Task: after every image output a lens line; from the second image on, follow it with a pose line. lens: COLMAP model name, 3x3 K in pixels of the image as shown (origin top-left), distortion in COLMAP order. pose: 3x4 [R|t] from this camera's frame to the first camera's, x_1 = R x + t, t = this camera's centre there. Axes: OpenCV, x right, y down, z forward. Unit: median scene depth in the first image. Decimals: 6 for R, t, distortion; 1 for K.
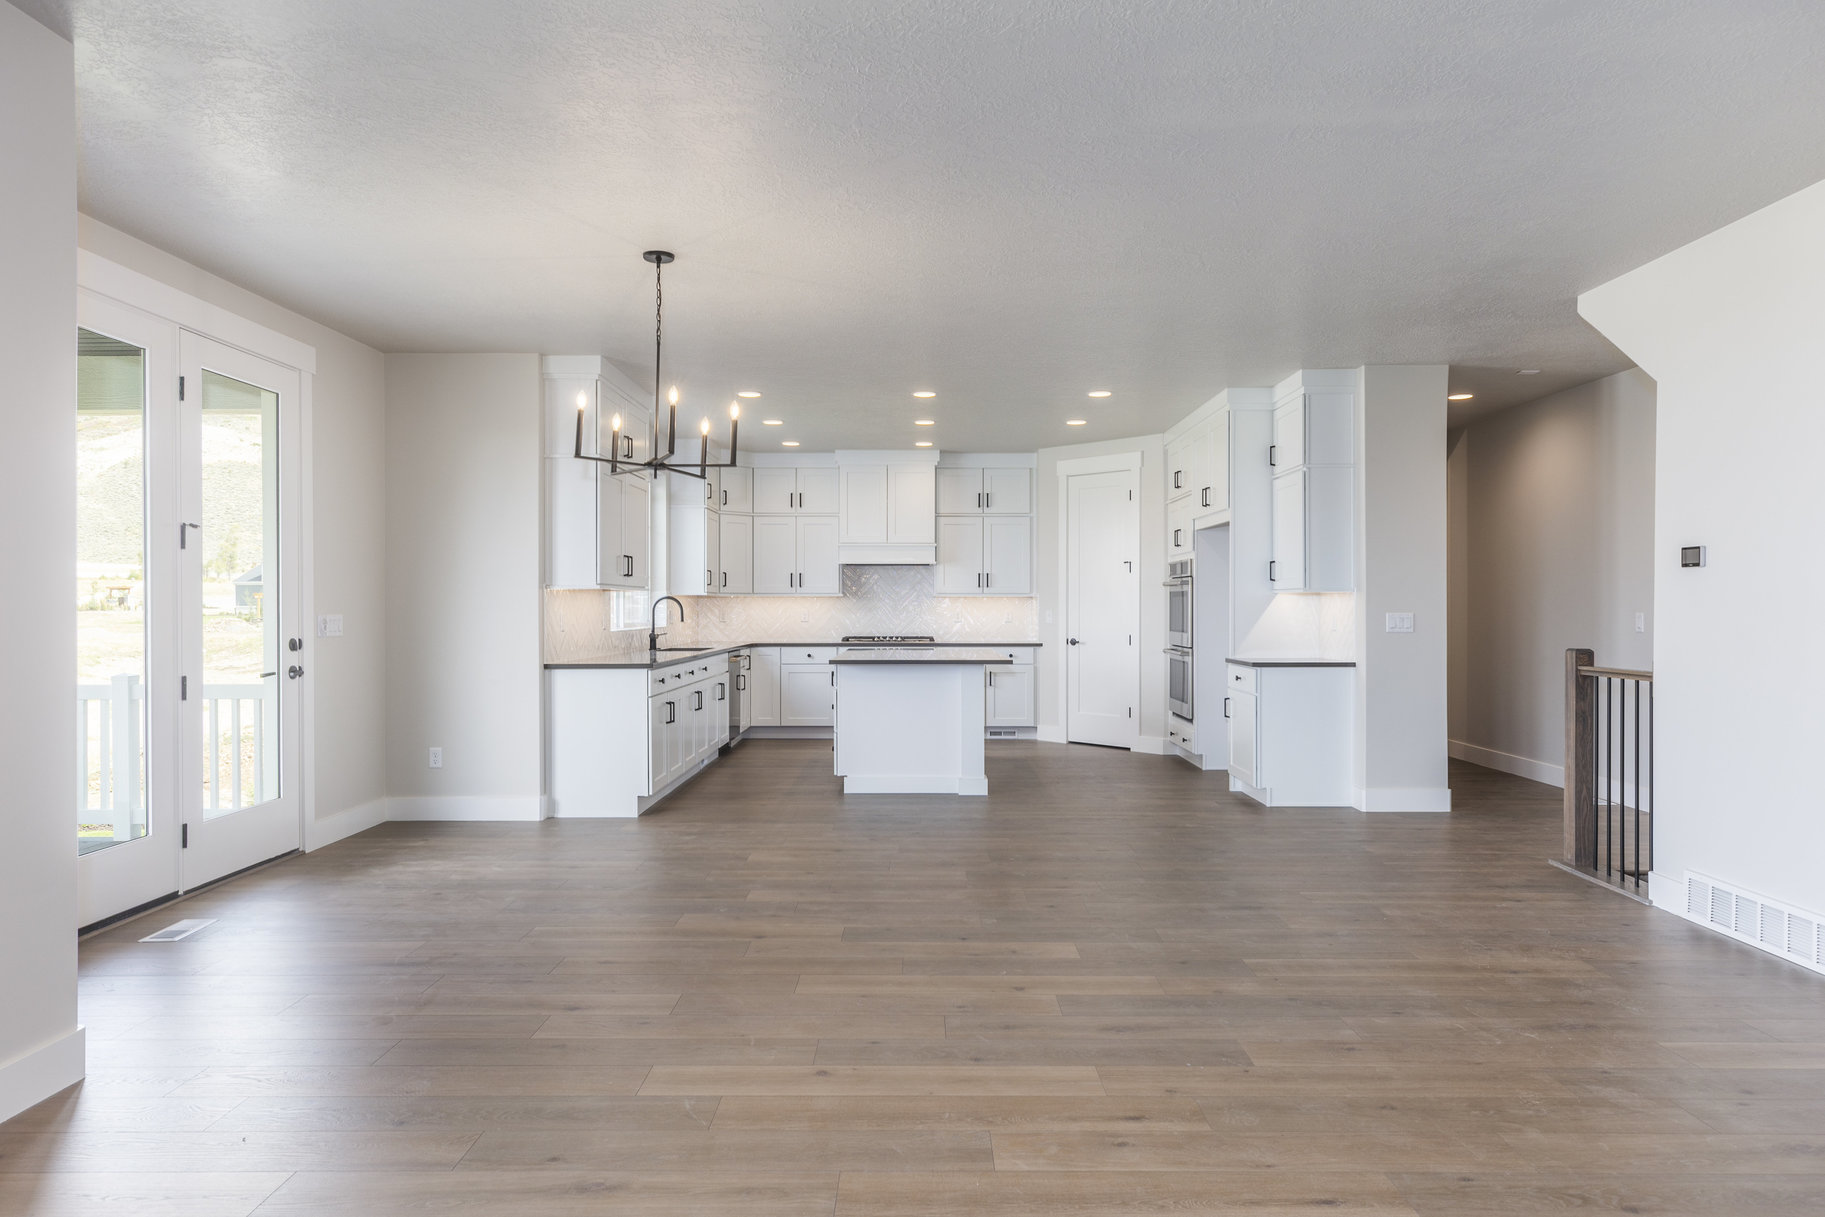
lens RADIAL K [[1140.7, 0, 920.7], [0, 1140.7, 607.0], [0, 0, 1]] dist [0.010392, 0.005612]
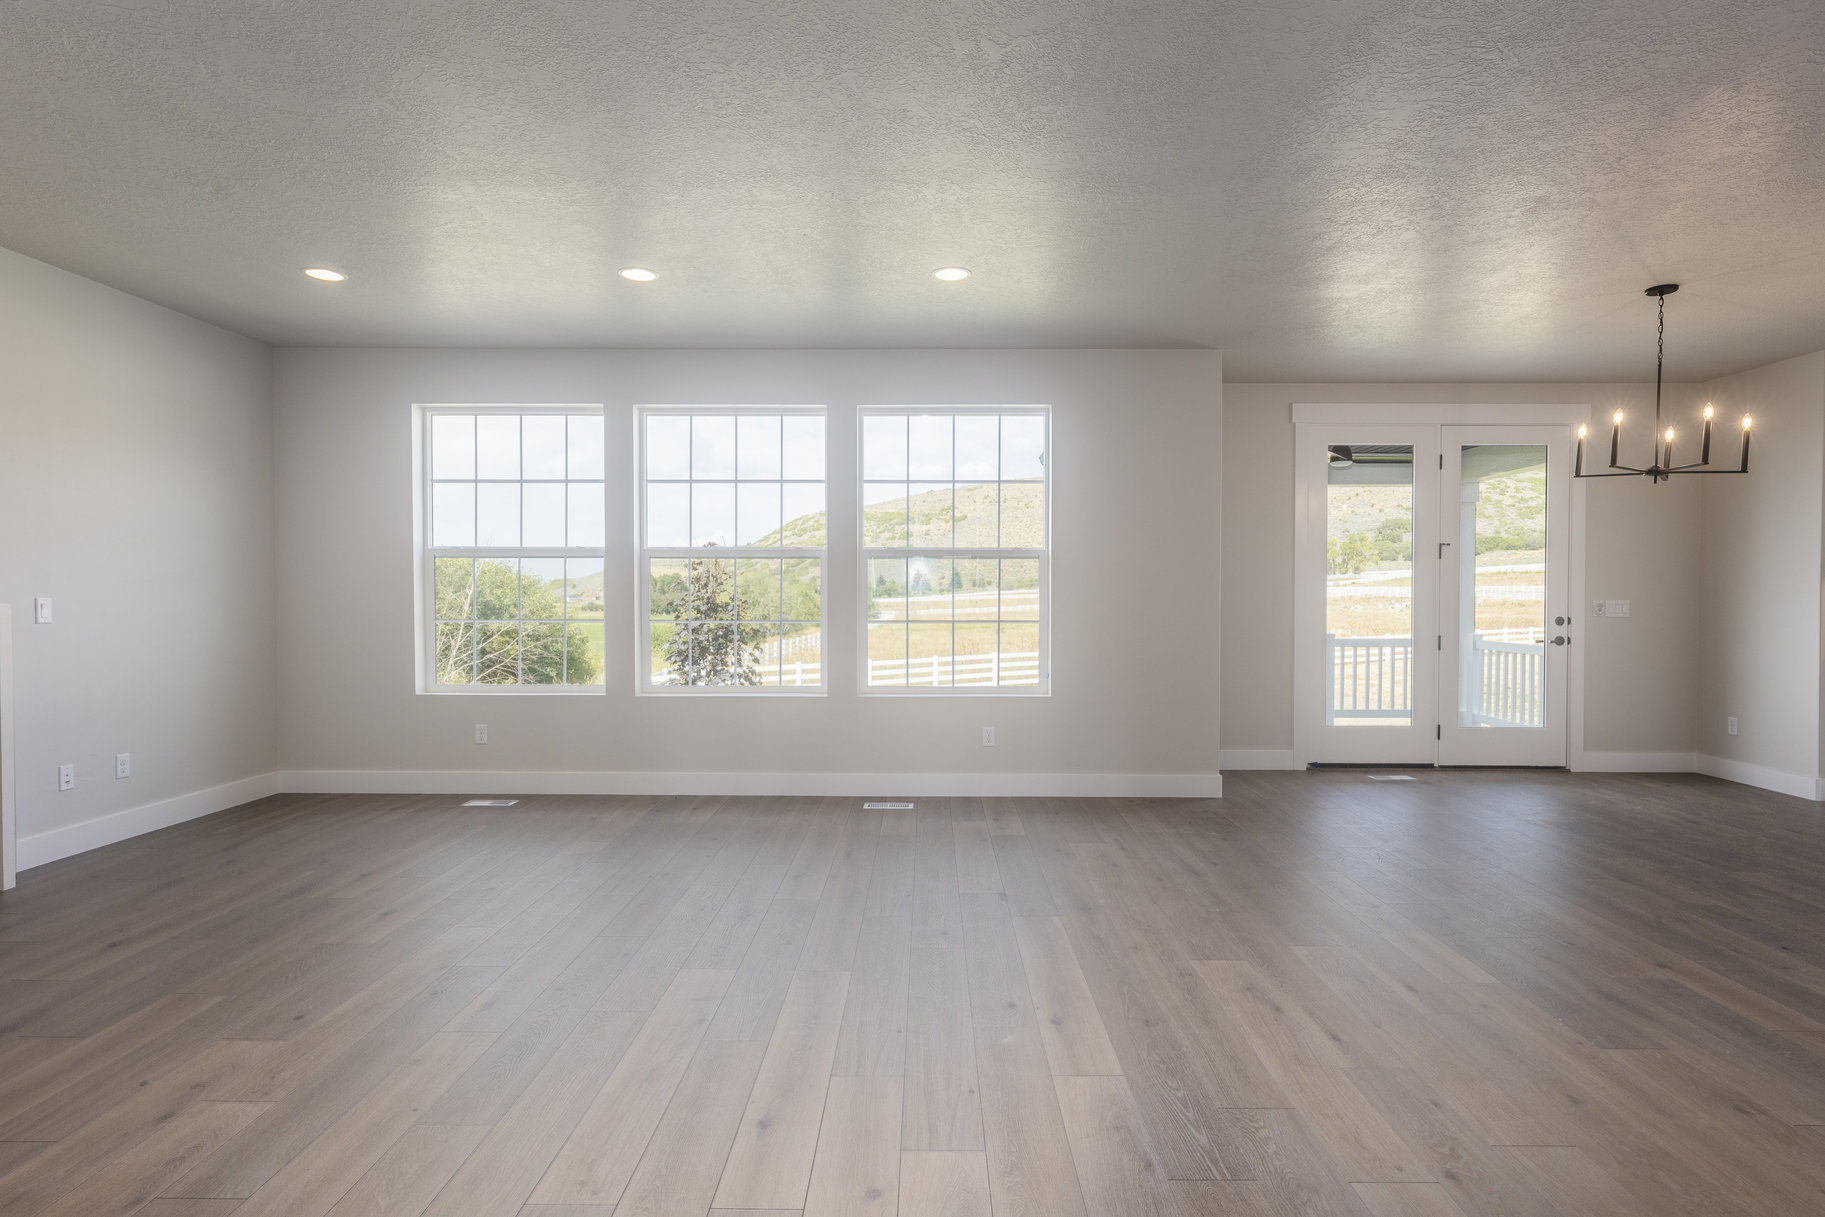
lens RADIAL K [[921.9, 0, 916.1], [0, 921.9, 610.2], [0, 0, 1]] dist [0.000165, -0.000390]
pose [[-0.011128, 0.018943, -0.999759, 0.345576], [-0.003018, 0.999815, 0.018978, 0.000154], [0.999934, 0.003229, -0.011069, 0.126497]]
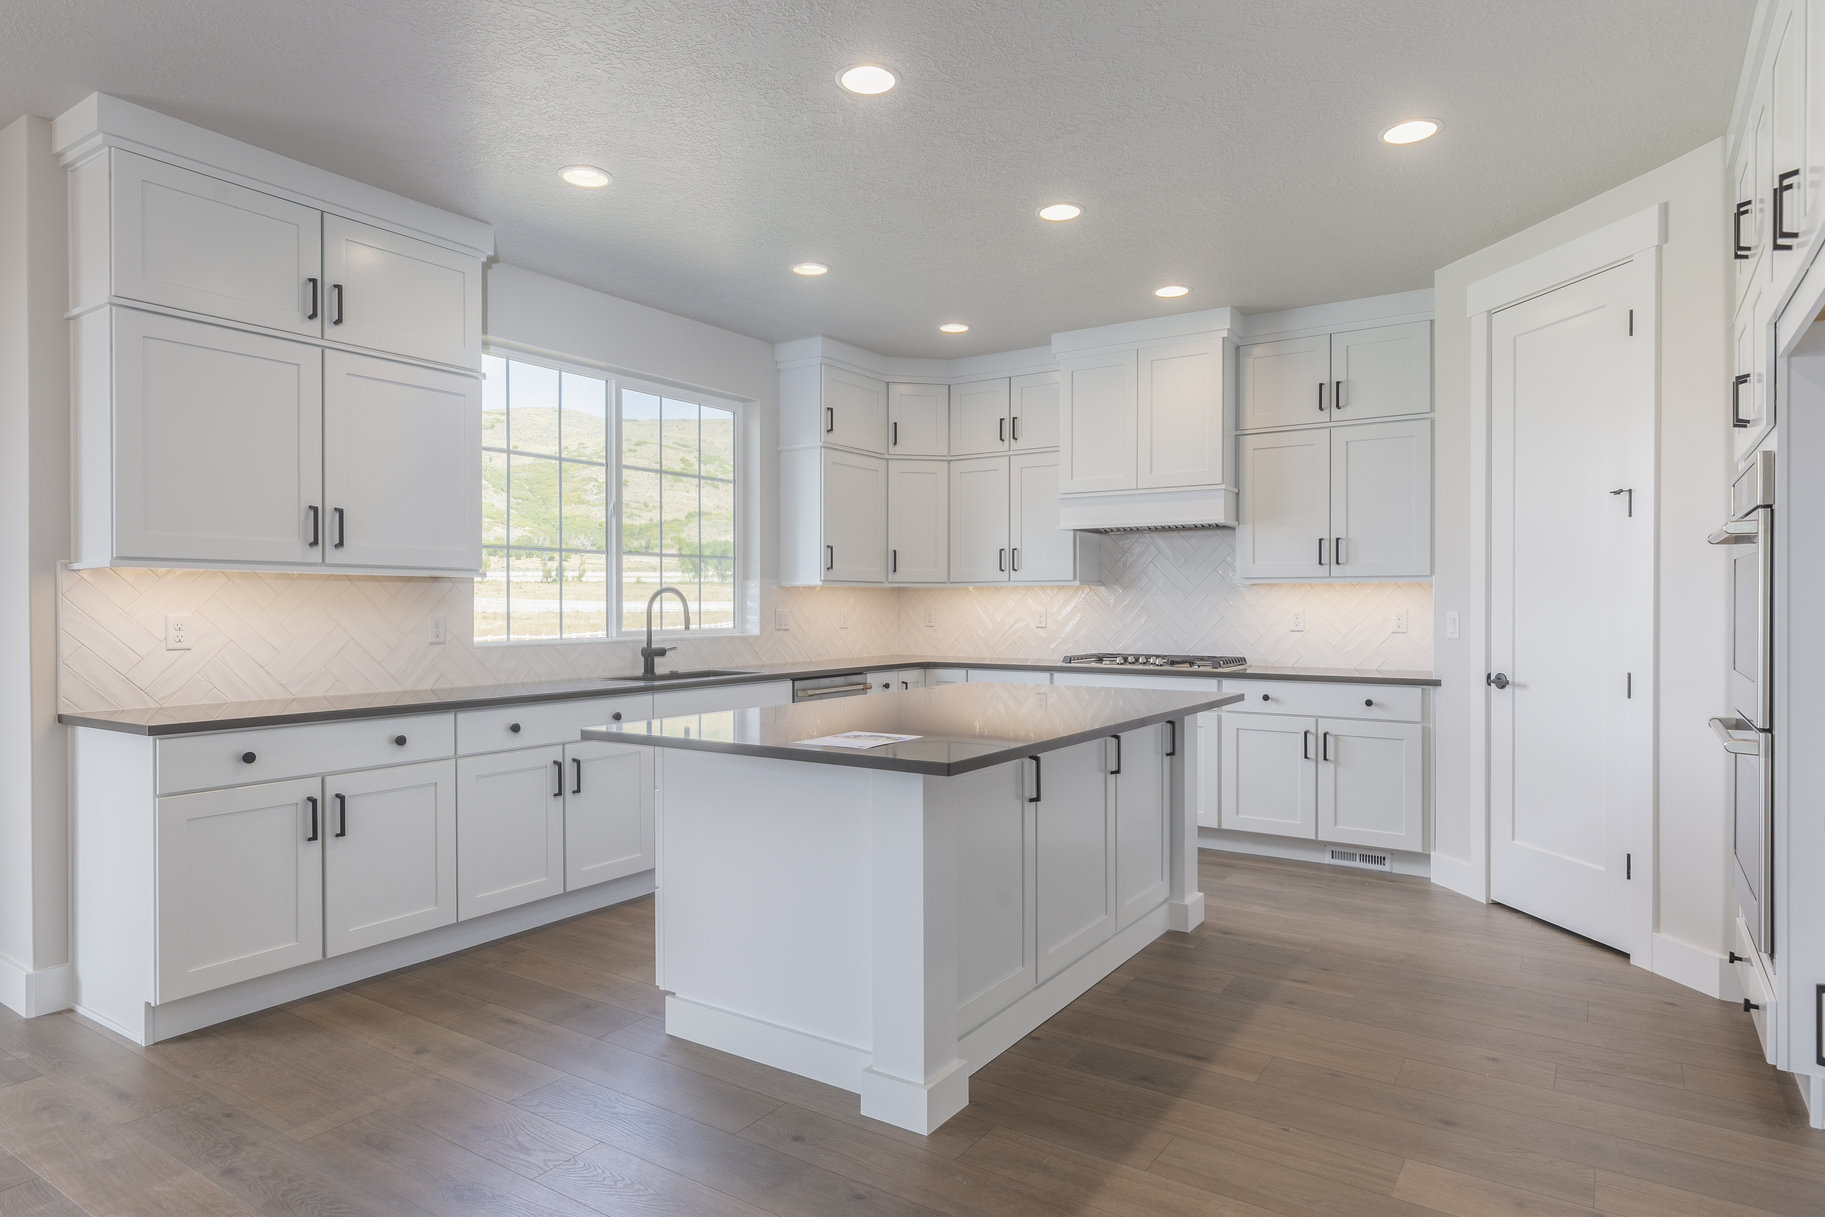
lens RADIAL K [[1081.8, 0, 912.0], [0, 1081.8, 603.9], [0, 0, 1]] dist [0.012219, -0.003352]
pose [[0.836829, -0.002237, -0.547460, 0.182589], [0.001804, 0.999997, -0.001328, 0.000719], [0.547461, 0.000124, 0.836831, 0.543639]]
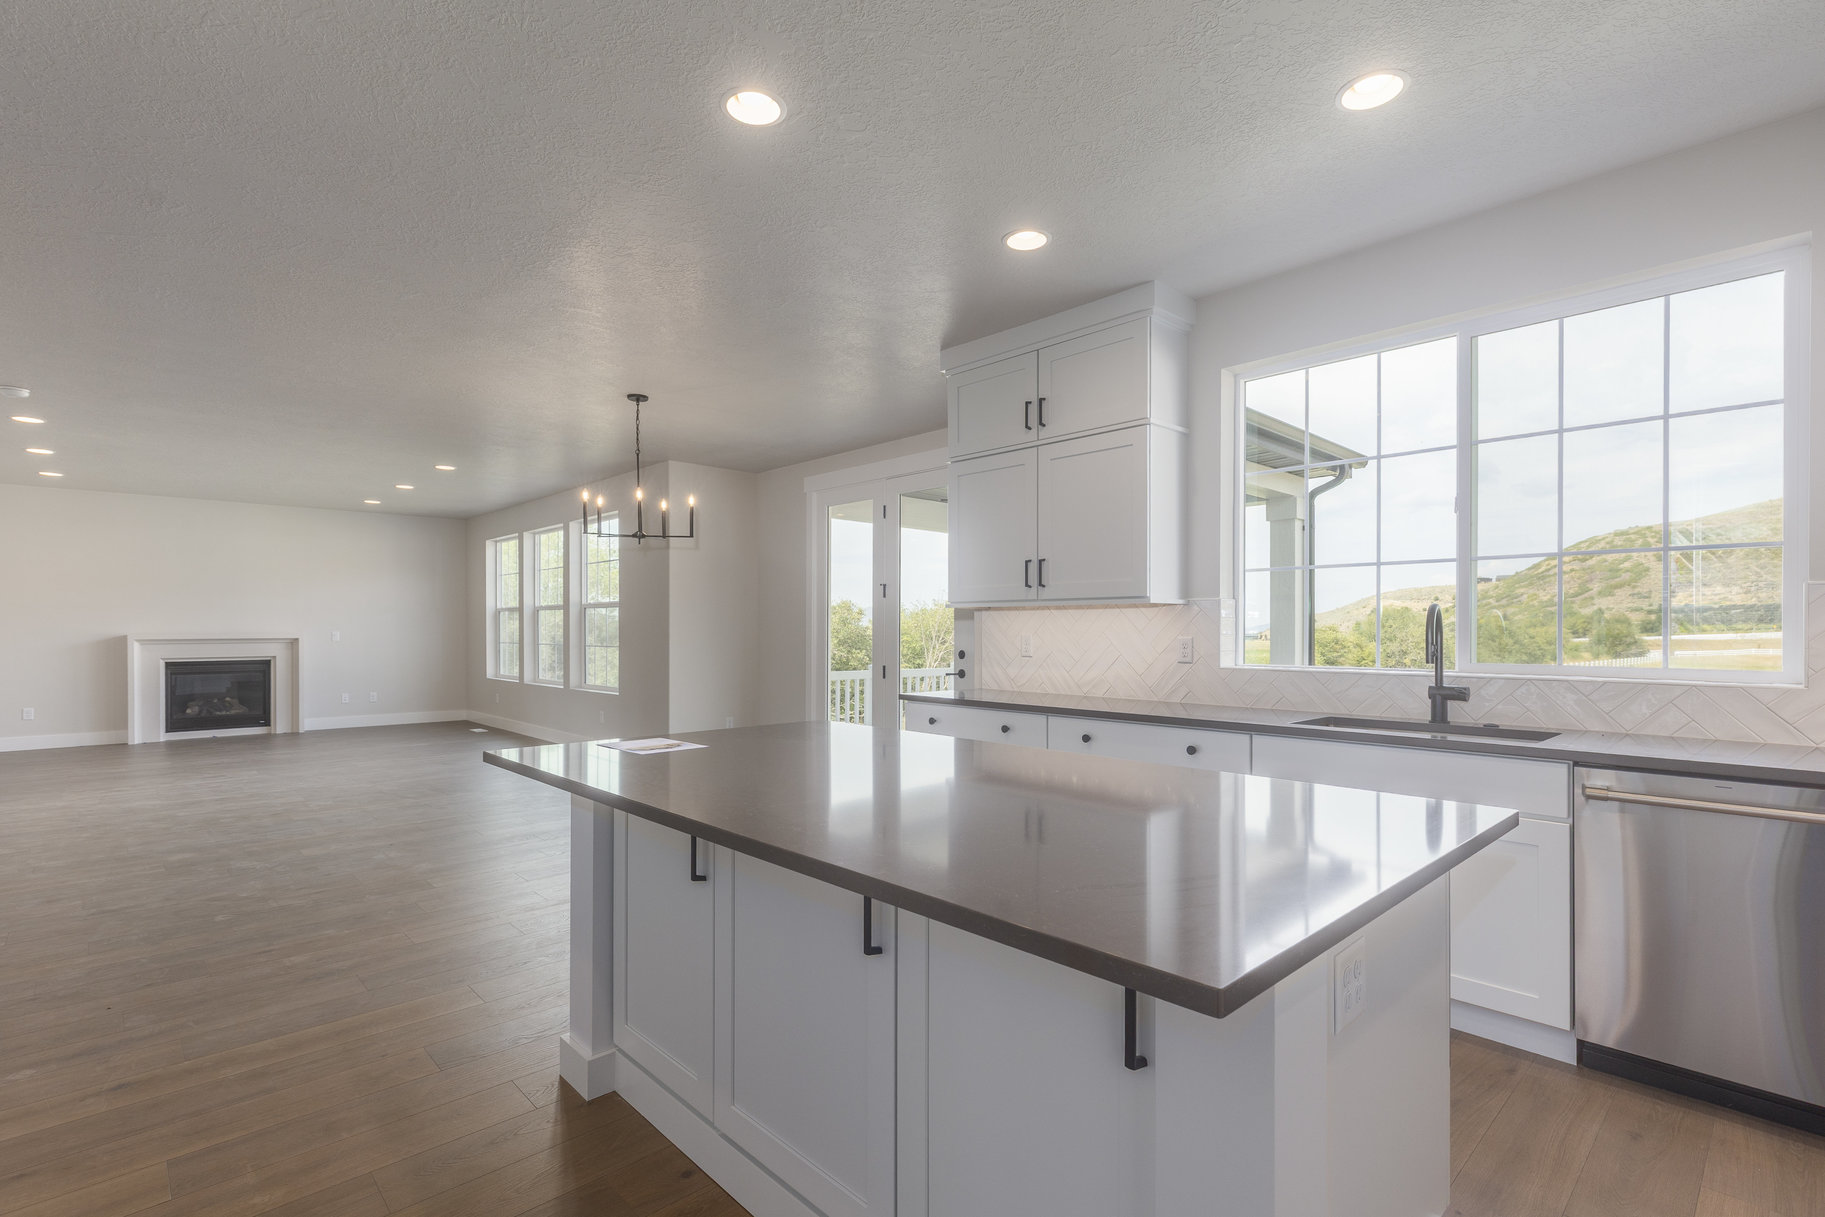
lens RADIAL K [[826.4, 0, 905.3], [0, 826.4, 624.8], [0, 0, 1]] dist [0.011089, -0.002811]
pose [[-0.725482, -0.001008, -0.688241, 0.128731], [0.002144, 0.999991, -0.003725, -0.000478], [0.688238, -0.004177, -0.725473, 0.994376]]
